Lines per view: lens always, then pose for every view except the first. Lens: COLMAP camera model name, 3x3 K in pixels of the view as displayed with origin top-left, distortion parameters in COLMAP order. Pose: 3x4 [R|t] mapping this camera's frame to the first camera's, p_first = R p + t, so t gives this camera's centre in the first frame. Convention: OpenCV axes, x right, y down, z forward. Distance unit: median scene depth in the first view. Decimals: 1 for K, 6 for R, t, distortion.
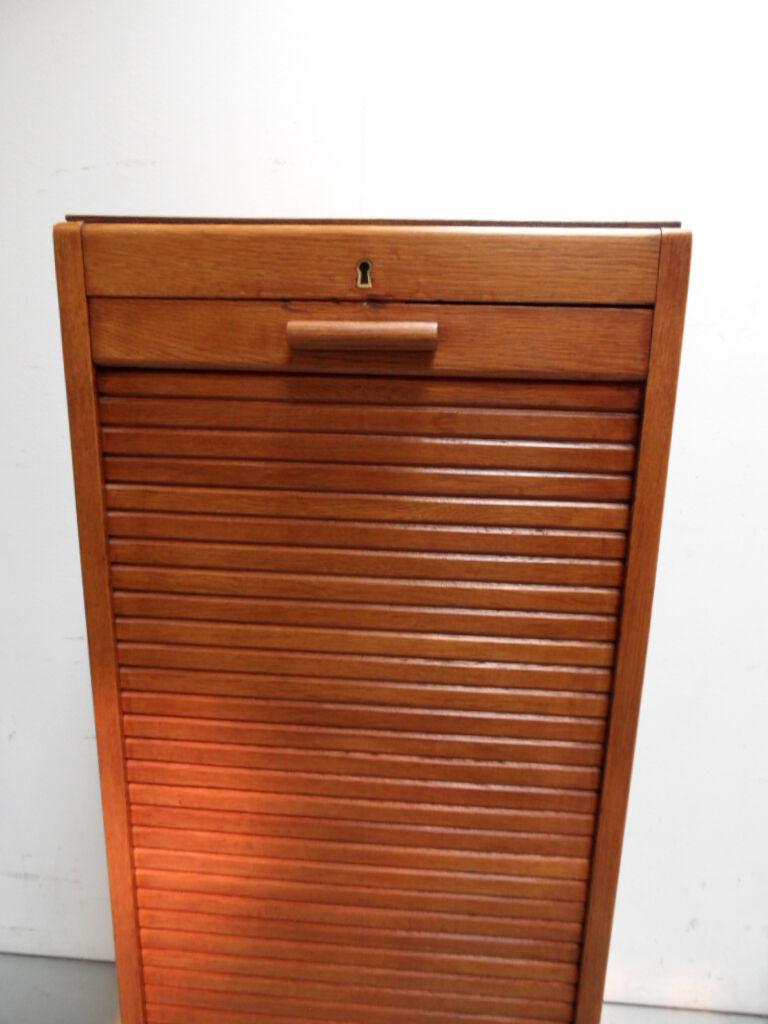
lens RADIAL K [[755.8, 0, 379.7], [0, 755.8, 504.0], [0, 0, 1]] dist [-0.033731, 0.027280]
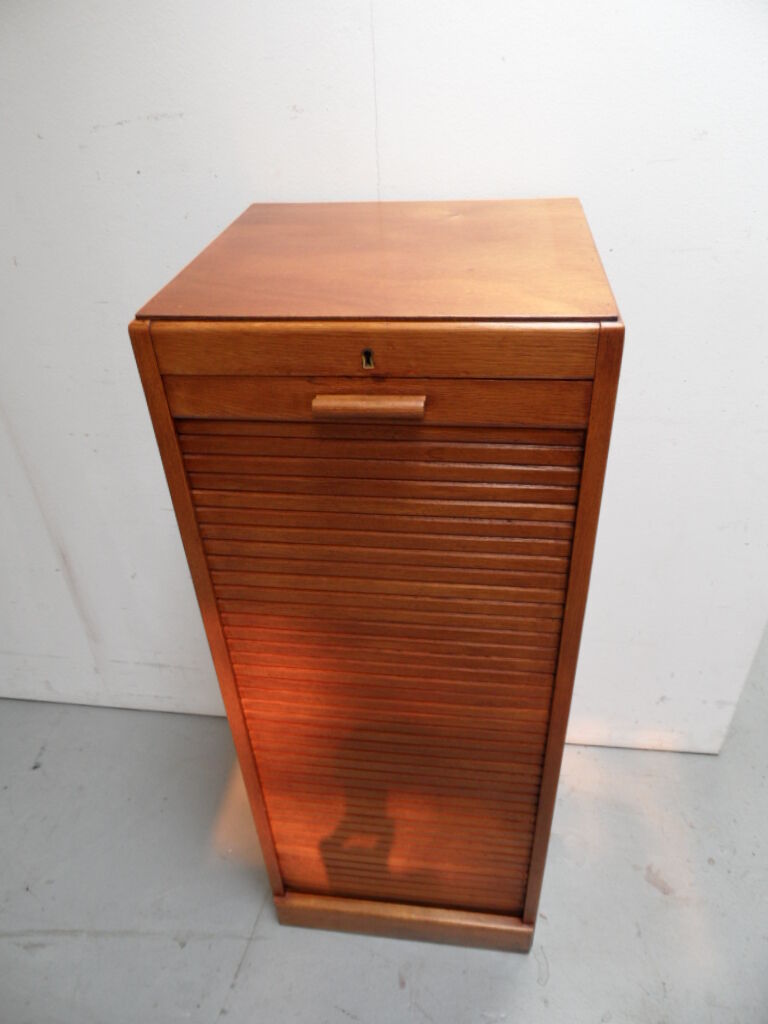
lens RADIAL K [[755.8, 0, 378.9], [0, 755.8, 510.6], [0, 0, 1]] dist [-0.033731, 0.027280]
pose [[0.995775, -0.020482, -0.089519, 0.101340], [0.051487, 0.931707, 0.359543, -0.489392], [0.076041, -0.362633, 0.928825, -0.274892]]
